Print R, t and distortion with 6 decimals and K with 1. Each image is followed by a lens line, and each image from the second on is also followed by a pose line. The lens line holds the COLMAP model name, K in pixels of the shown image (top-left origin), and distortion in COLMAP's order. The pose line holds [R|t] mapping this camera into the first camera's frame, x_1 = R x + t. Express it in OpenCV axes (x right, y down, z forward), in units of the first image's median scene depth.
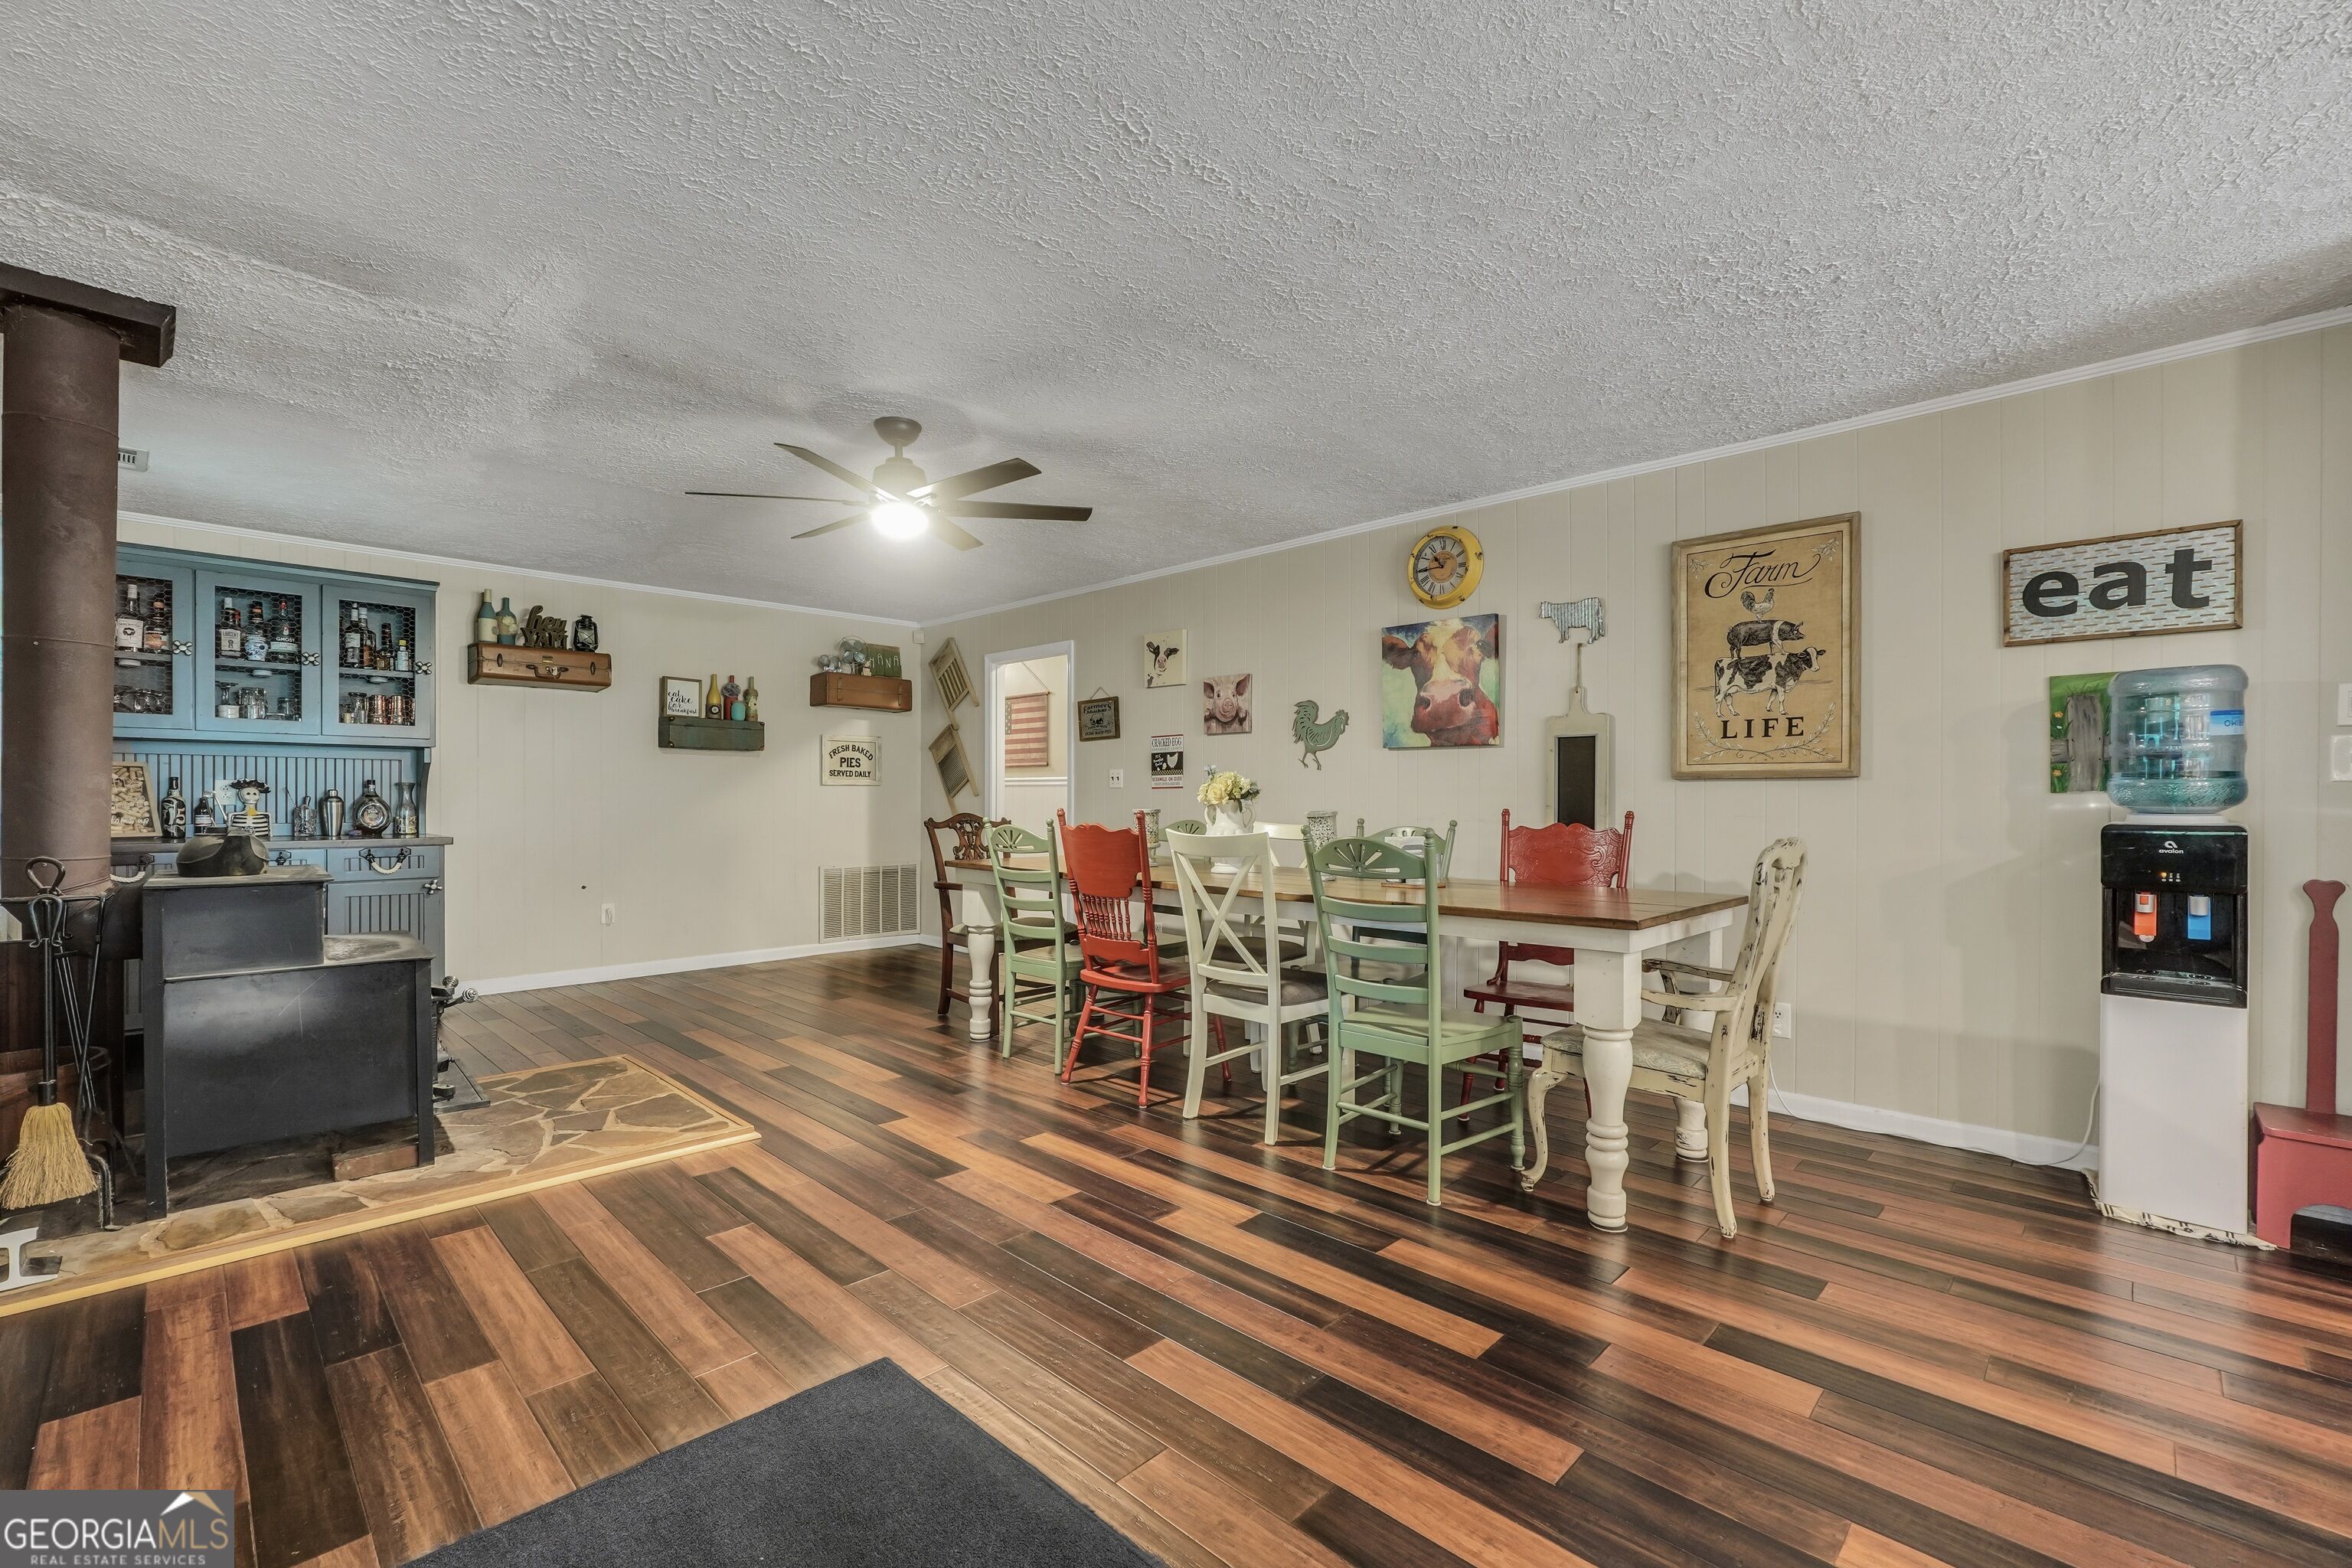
lens RADIAL K [[1032.5, 0, 1215.3], [0, 1032.5, 814.0], [0, 0, 1]] dist [-0.019815, 0.010595]
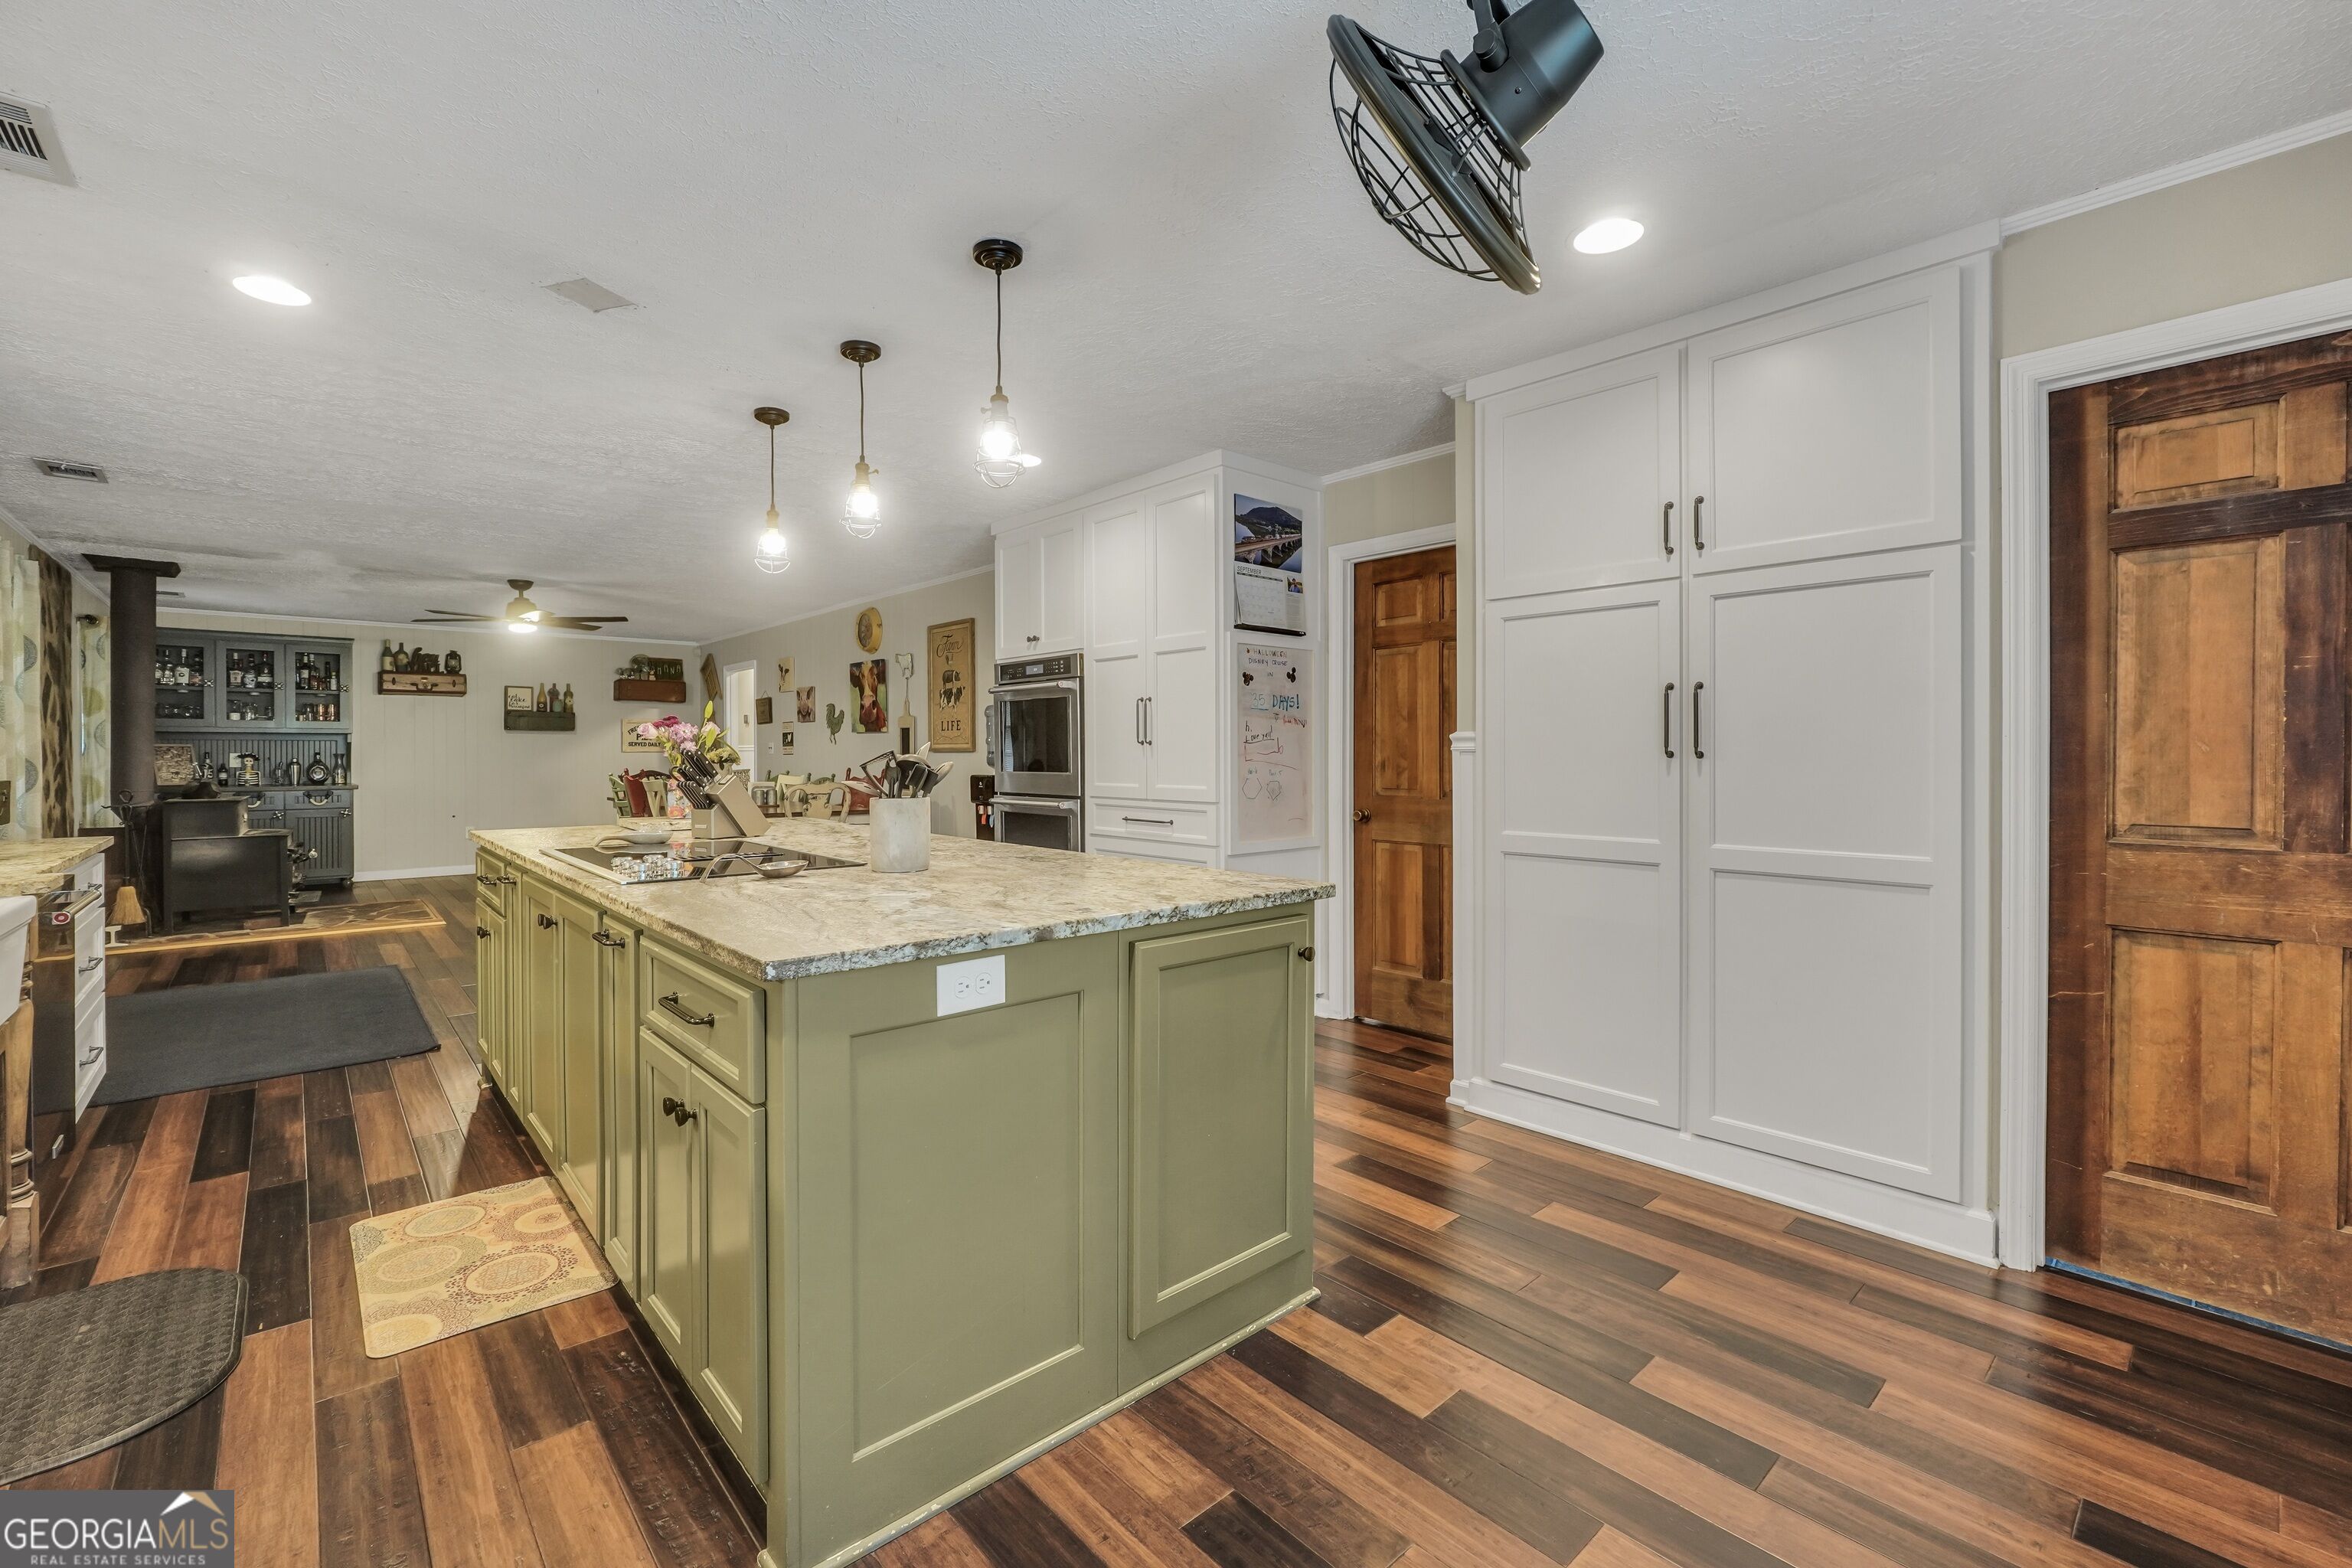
lens RADIAL K [[990.4, 0, 1176.0], [0, 990.4, 784.0], [0, 0, 1]] dist [-0.020879, 0.009098]
pose [[0.998004, -0.001973, -0.063121, 0.778536], [0.002921, 0.999884, 0.014940, -0.000259], [0.063084, -0.015094, 0.997894, -0.606154]]
